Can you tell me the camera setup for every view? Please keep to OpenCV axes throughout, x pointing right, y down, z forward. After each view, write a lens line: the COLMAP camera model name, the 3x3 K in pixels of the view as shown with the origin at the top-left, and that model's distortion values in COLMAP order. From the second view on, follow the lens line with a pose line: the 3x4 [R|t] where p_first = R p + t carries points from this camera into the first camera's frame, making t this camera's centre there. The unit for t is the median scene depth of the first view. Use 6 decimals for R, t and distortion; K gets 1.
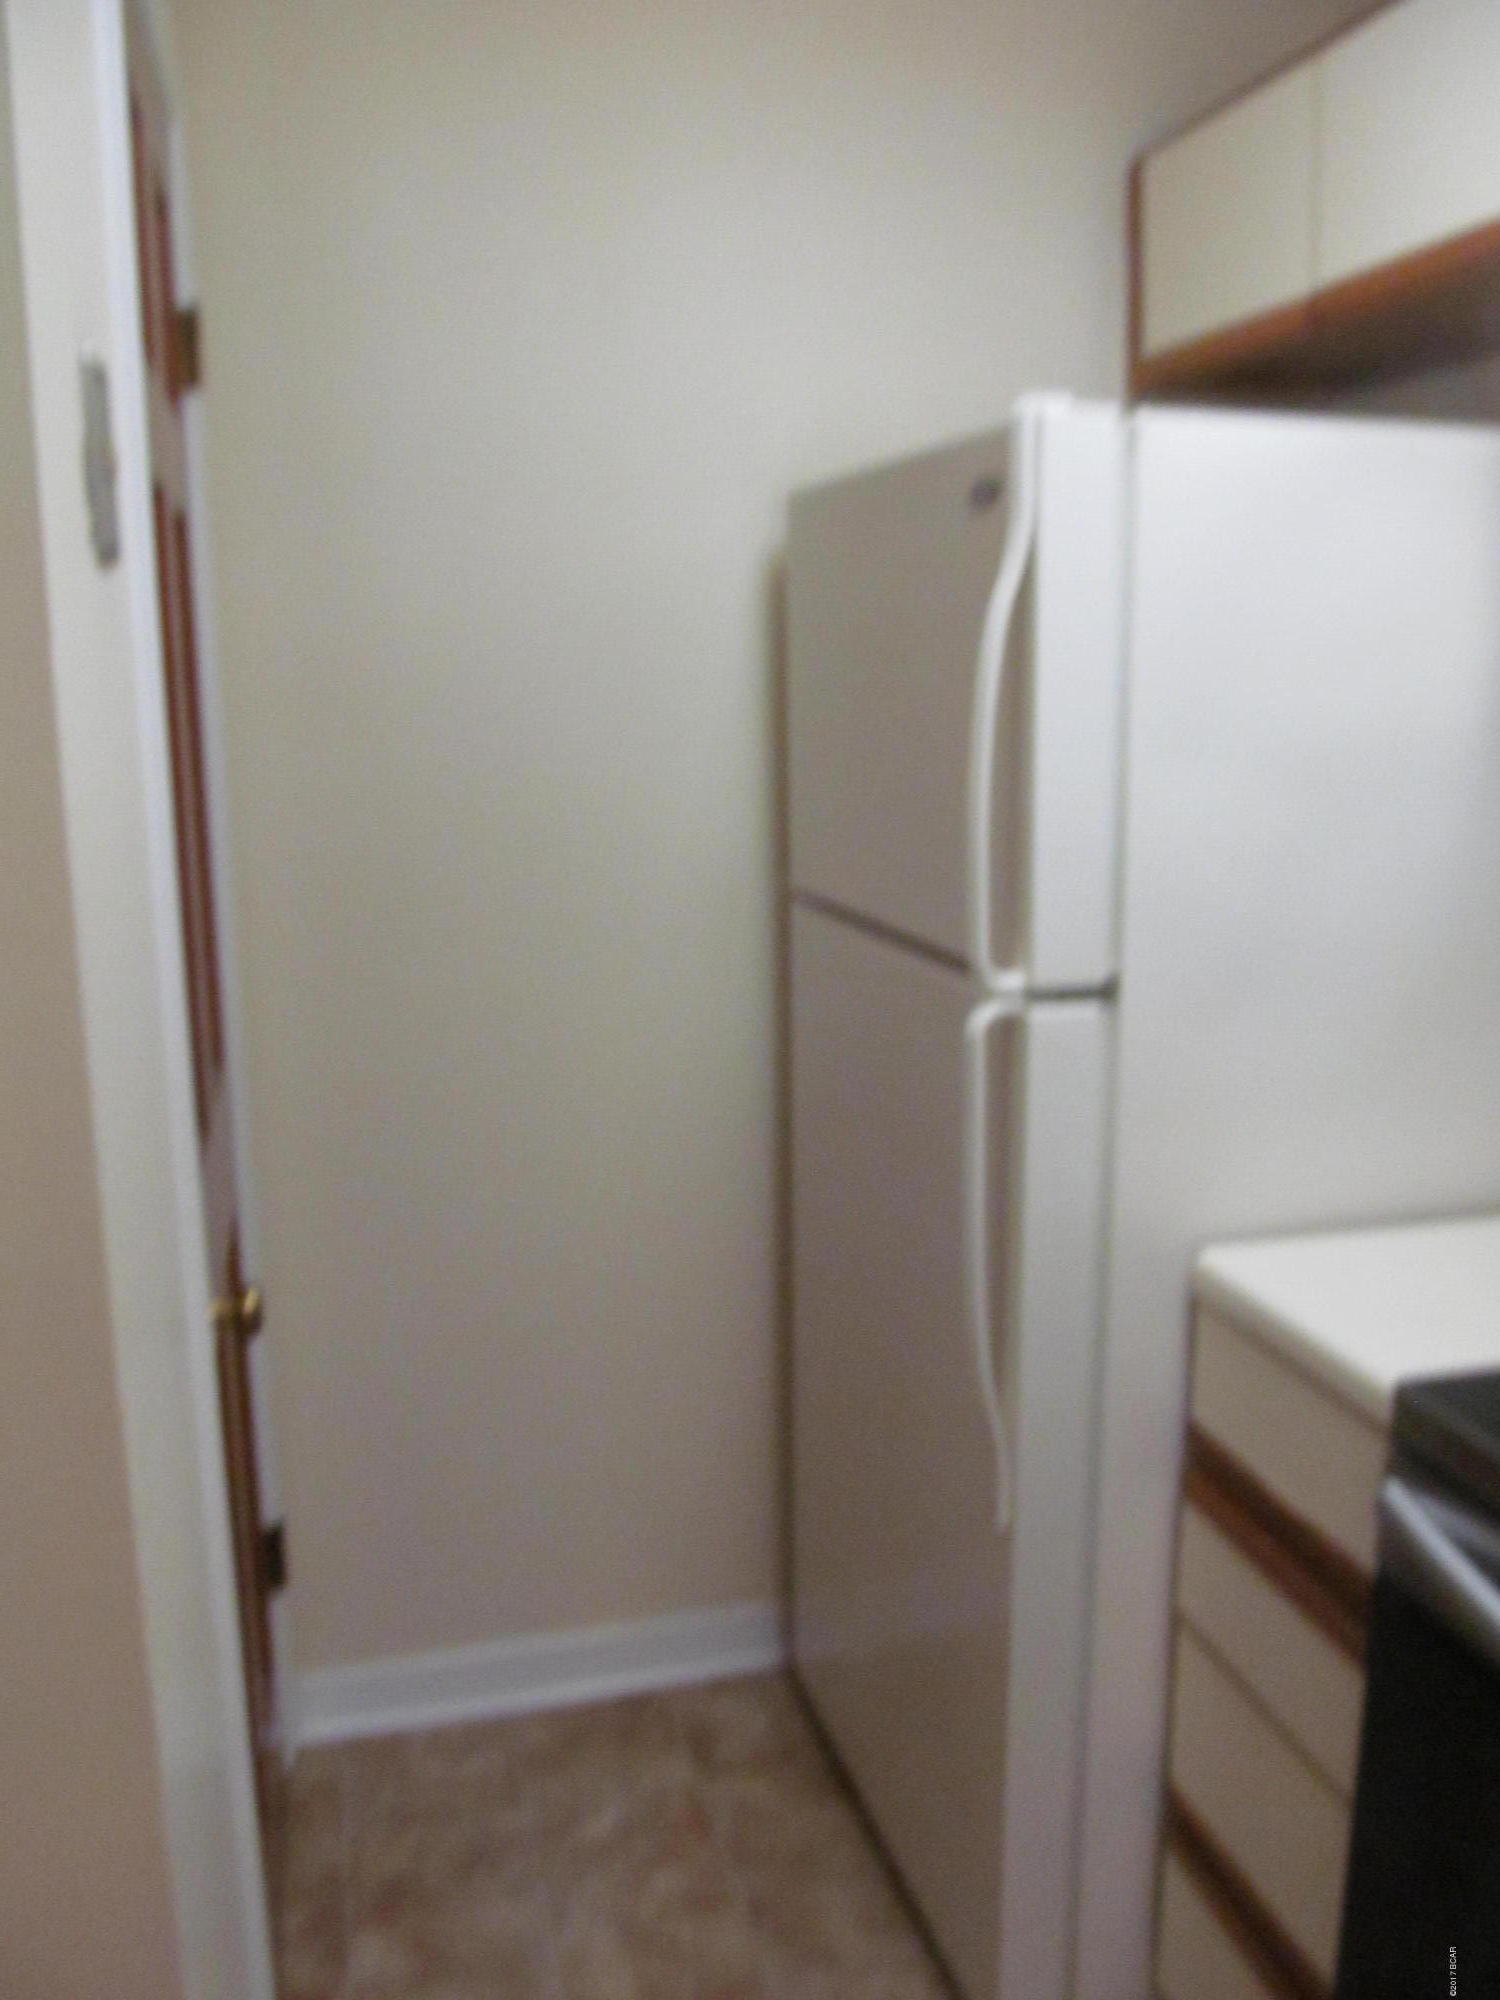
lens RADIAL K [[1655.9, 0, 750.0], [0, 1655.9, 1000.0], [0, 0, 1]] dist [-0.058714, 0.011095]
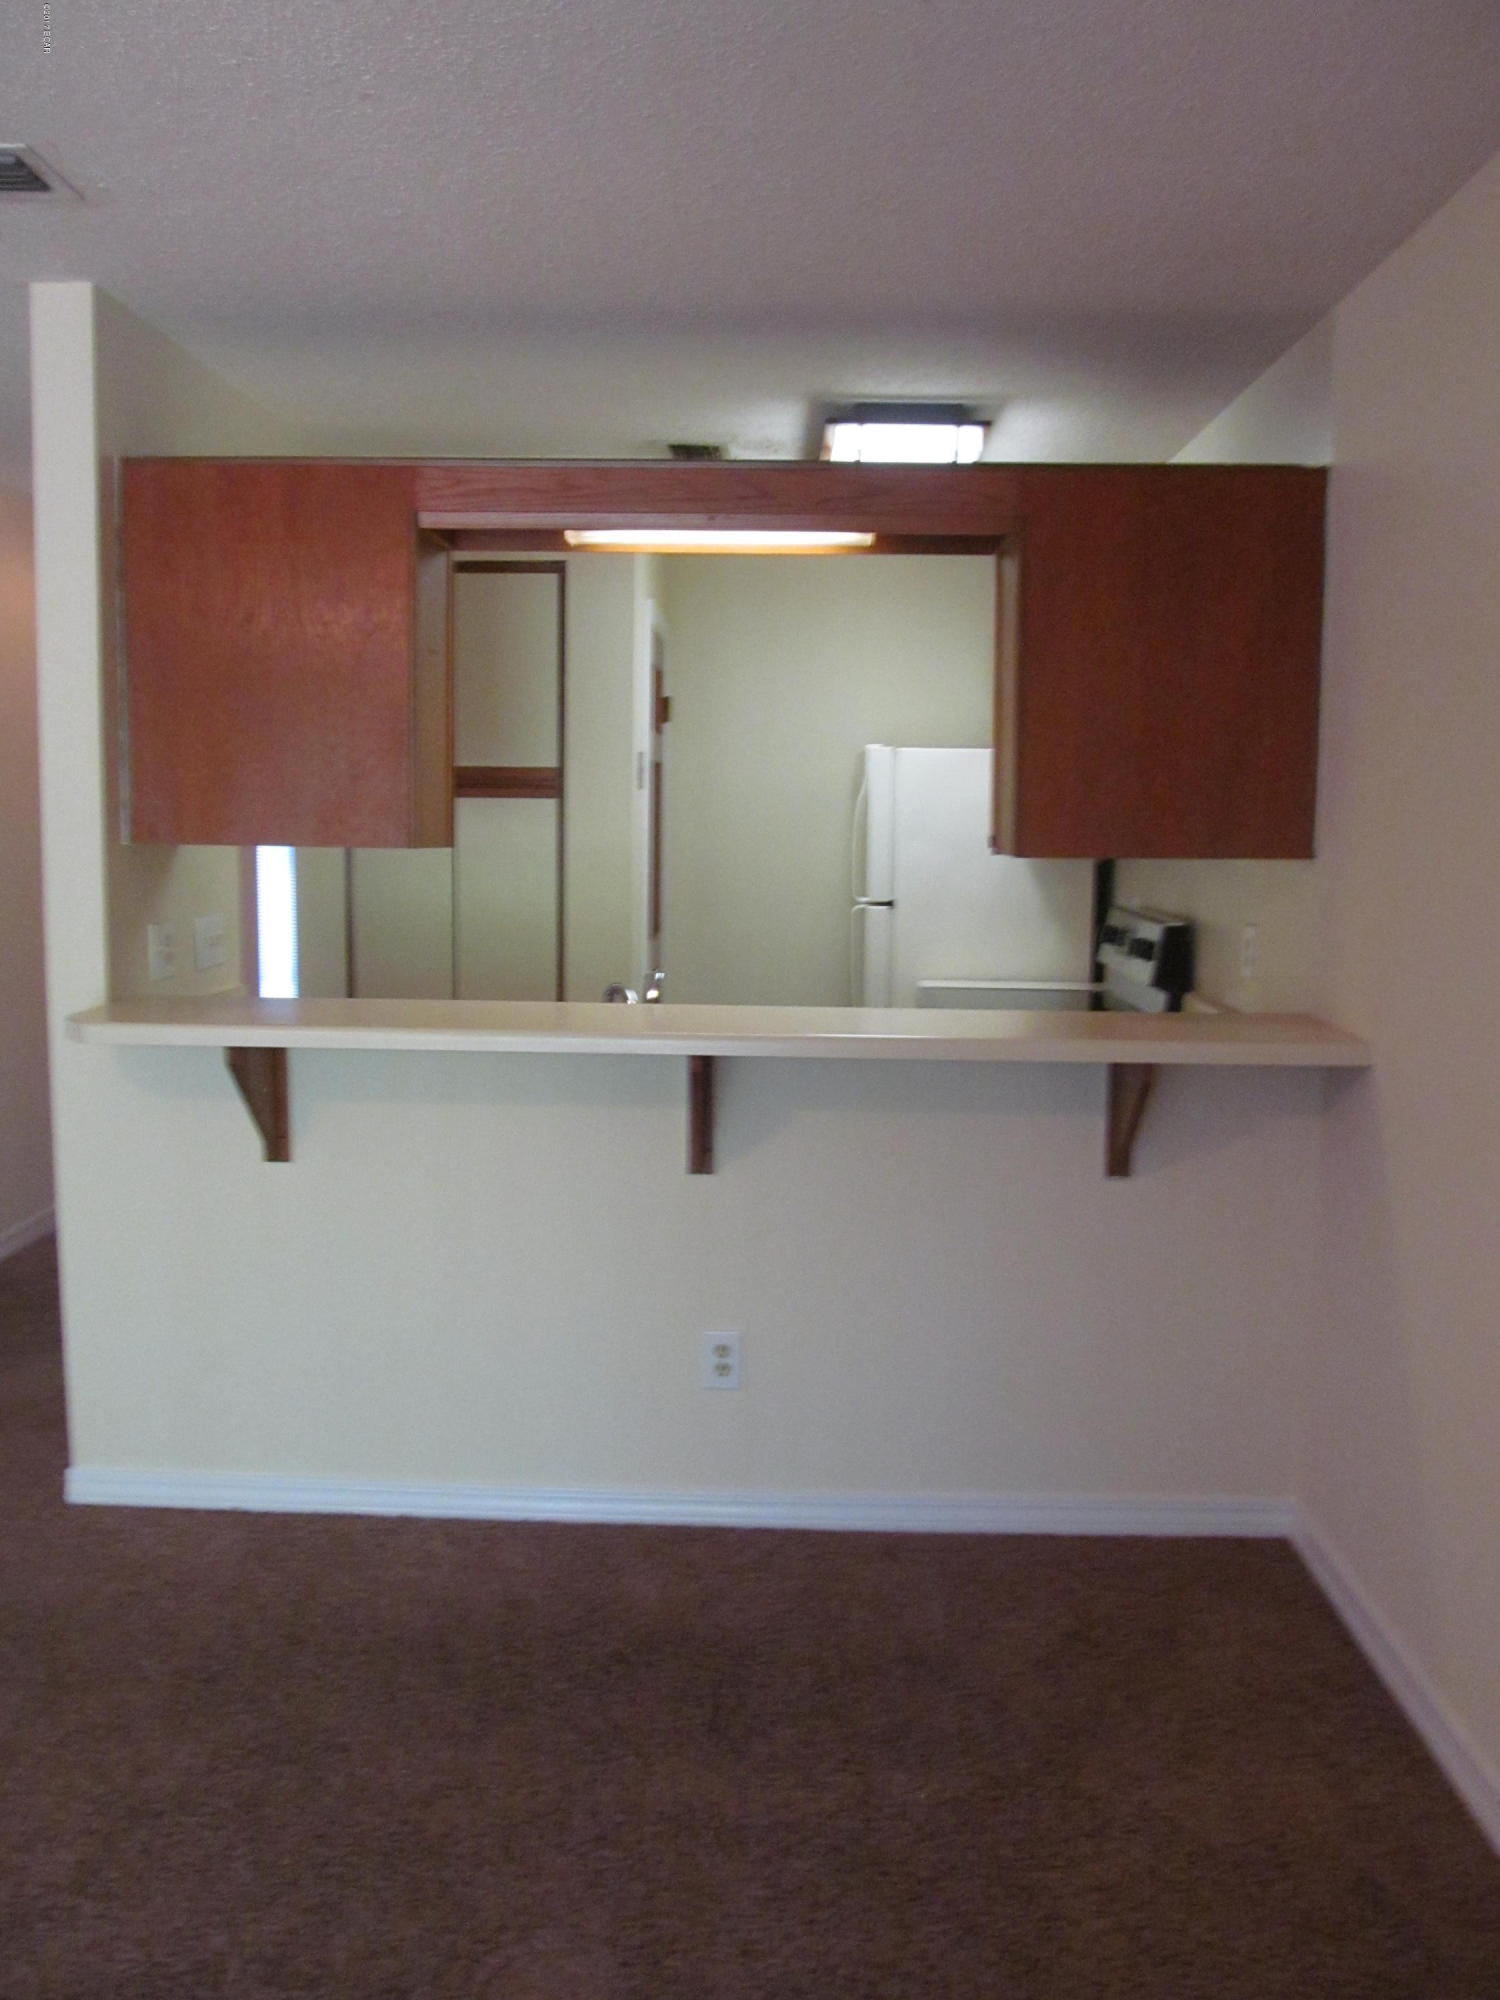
lens RADIAL K [[1655.9, 0, 750.0], [0, 1655.9, 1000.0], [0, 0, 1]] dist [-0.058714, 0.011095]
pose [[0.960323, 0.049479, -0.274467, 0.924692], [-0.075644, 0.993456, -0.085576, 0.536796], [0.268436, 0.102942, 0.957781, -2.532634]]
